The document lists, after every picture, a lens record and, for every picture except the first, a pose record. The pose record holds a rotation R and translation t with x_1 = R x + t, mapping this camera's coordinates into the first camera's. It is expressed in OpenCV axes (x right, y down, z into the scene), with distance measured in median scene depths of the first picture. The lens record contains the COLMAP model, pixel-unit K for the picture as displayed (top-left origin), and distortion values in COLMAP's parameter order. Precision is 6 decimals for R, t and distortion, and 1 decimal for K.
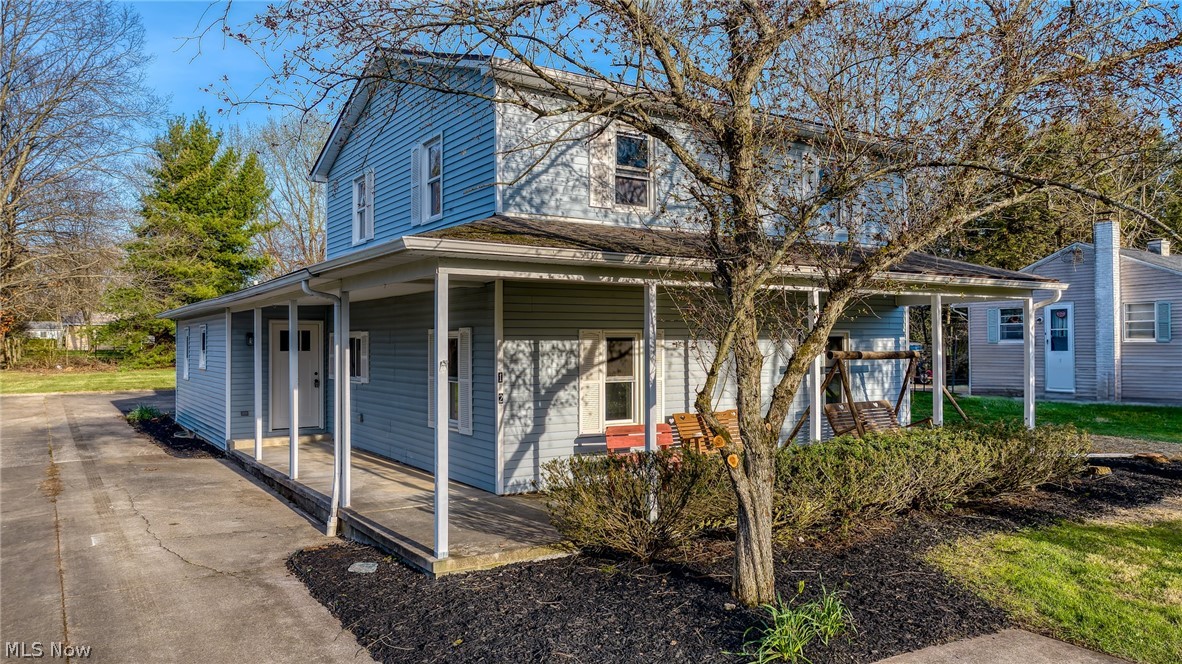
lens RADIAL K [[817.0, 0, 591.0], [0, 817.0, 332.0], [0, 0, 1]] dist [-0.000527, -0.001966]
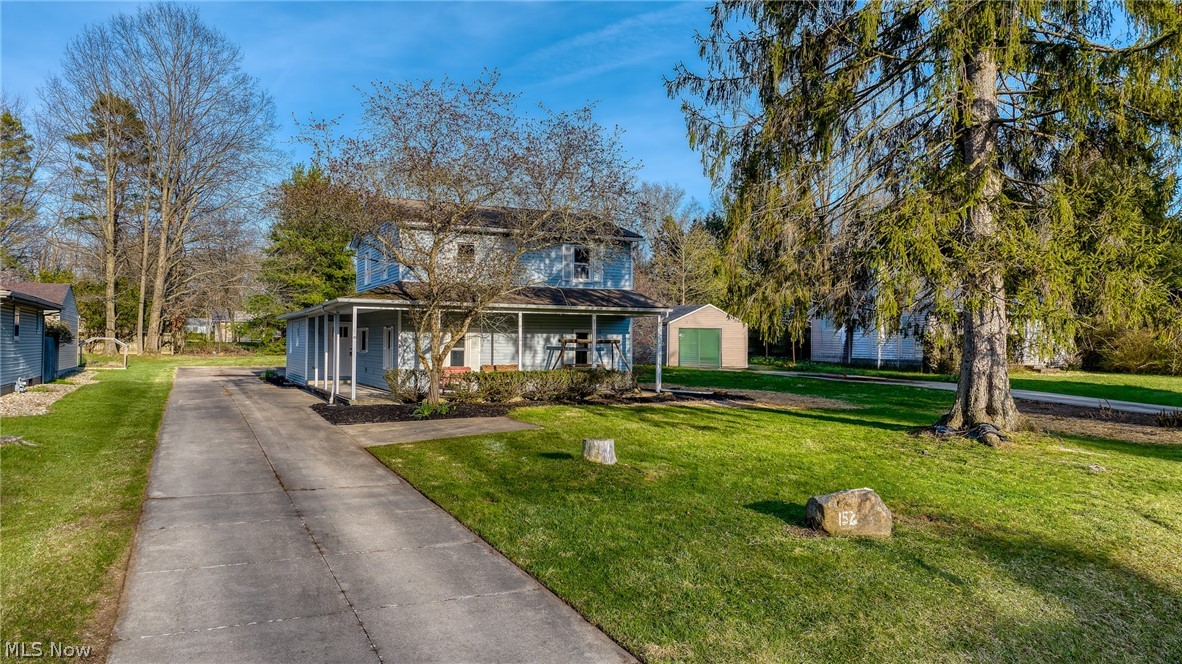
lens RADIAL K [[826.0, 0, 585.2], [0, 826.0, 331.3], [0, 0, 1]] dist [-0.002769, -0.003865]
pose [[0.989699, 0.012222, -0.142640, 0.584606], [-0.012518, 0.999921, -0.001176, 0.003147], [0.142614, 0.002949, 0.989774, -1.023072]]
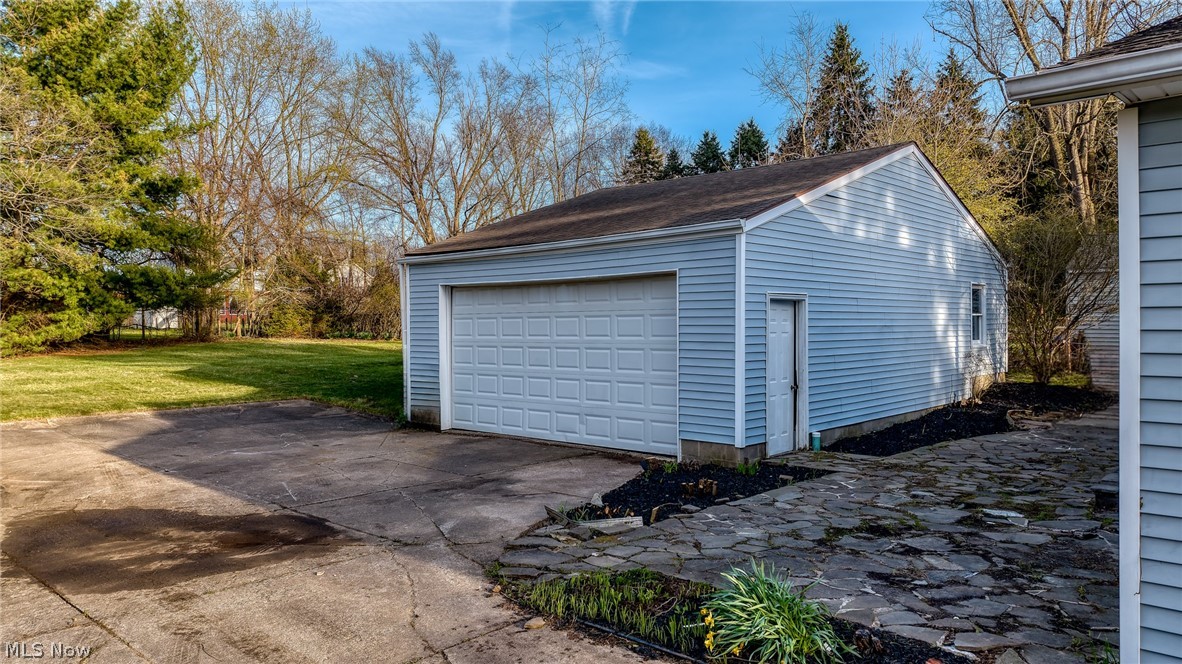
lens RADIAL K [[818.5, 0, 589.8], [0, 818.5, 337.7], [0, 0, 1]] dist [-0.002570, -0.002801]
pose [[0.972950, -0.007431, 0.230895, -1.034624], [0.002295, 0.999744, 0.022504, 0.072808], [-0.231003, -0.021366, 0.972718, 1.347809]]
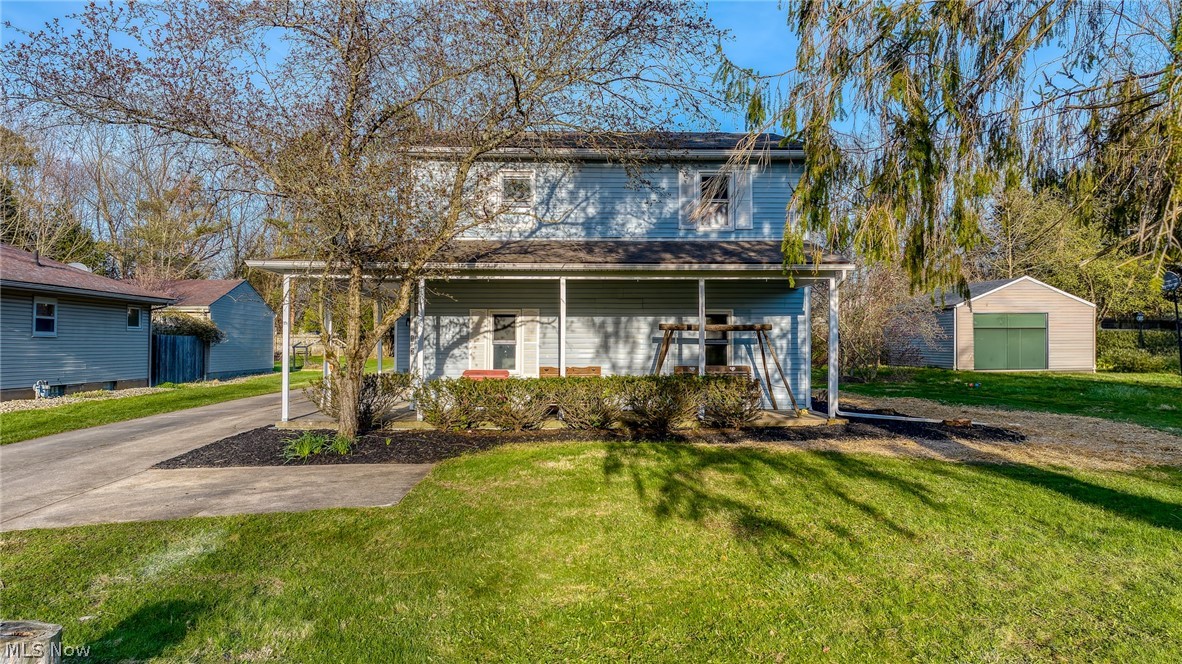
lens RADIAL K [[818.5, 0, 589.8], [0, 818.5, 337.7], [0, 0, 1]] dist [-0.002570, -0.002801]
pose [[0.849471, 0.001030, -0.527634, 0.765491], [0.002111, 0.999983, 0.005351, 0.032193], [0.527631, -0.005659, 0.849455, -0.149177]]
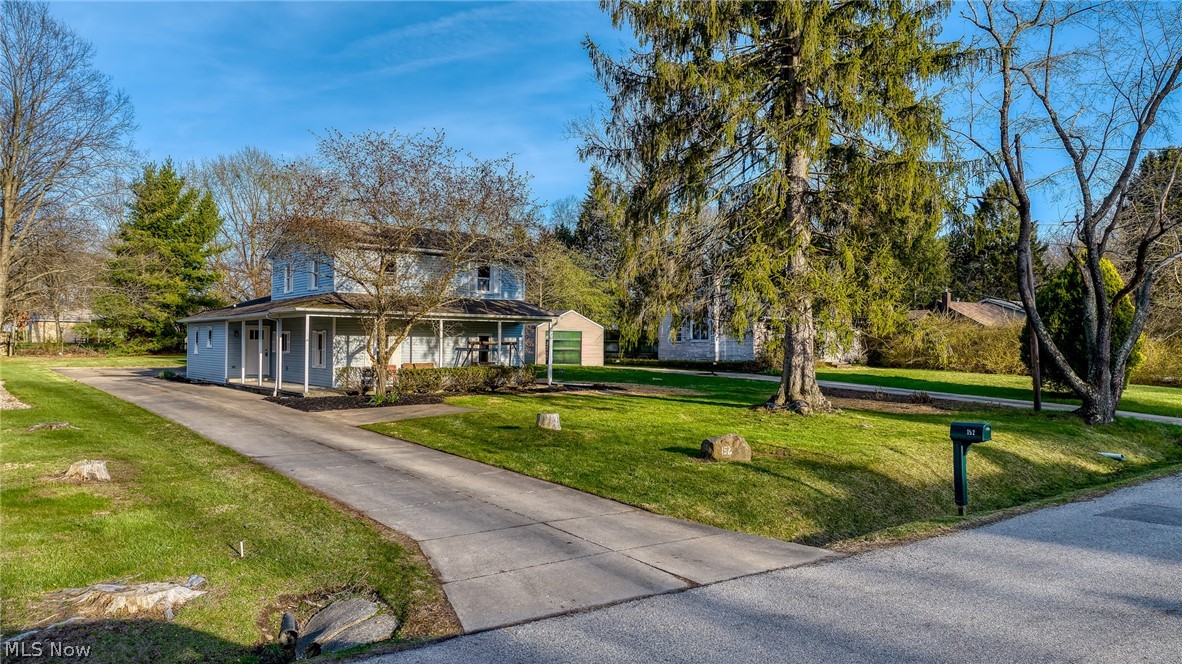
lens RADIAL K [[826.0, 0, 585.2], [0, 826.0, 331.3], [0, 0, 1]] dist [-0.002769, -0.003865]
pose [[0.997940, 0.014814, 0.062416, 0.433362], [-0.014553, 0.999883, -0.004636, -0.002724], [-0.062477, 0.003718, 0.998039, -1.448691]]
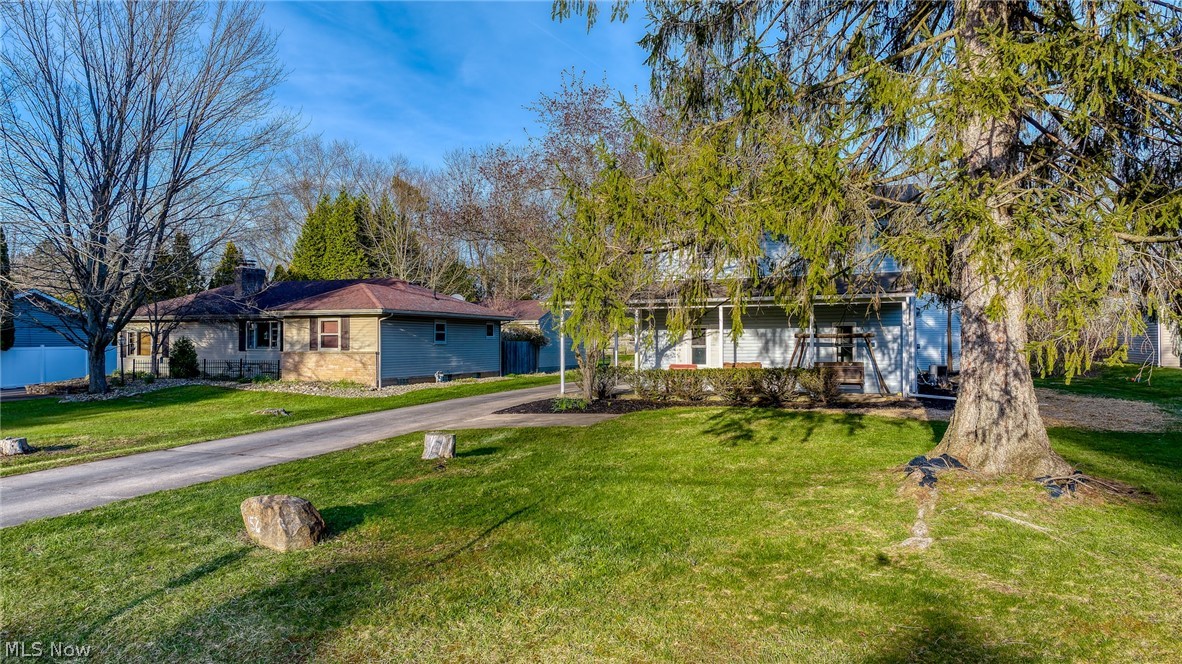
lens RADIAL K [[818.5, 0, 589.8], [0, 818.5, 337.7], [0, 0, 1]] dist [-0.002570, -0.002801]
pose [[0.577487, -0.006021, -0.816377, 1.376210], [0.015419, 0.999875, 0.003533, 0.015514], [0.816254, -0.014628, 0.577508, -0.450052]]
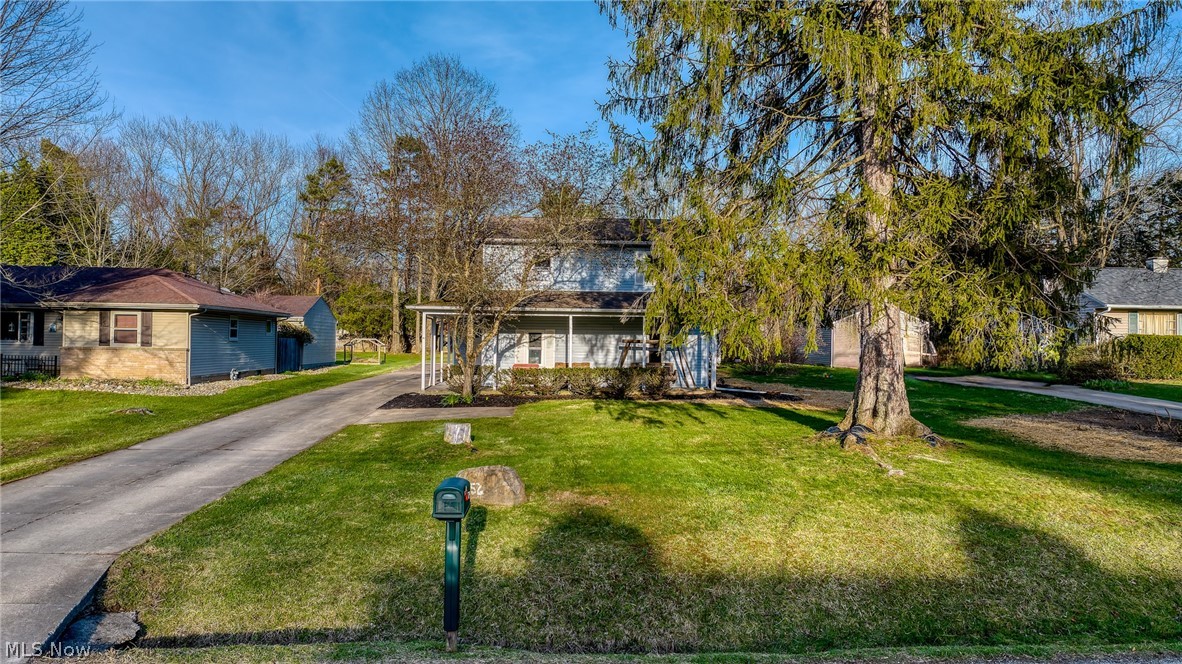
lens RADIAL K [[818.5, 0, 589.8], [0, 818.5, 337.7], [0, 0, 1]] dist [-0.002570, -0.002801]
pose [[0.865138, 0.011313, -0.501406, 1.212278], [-0.007360, 0.999924, 0.009860, -0.004544], [0.501480, -0.004840, 0.865156, -0.958330]]
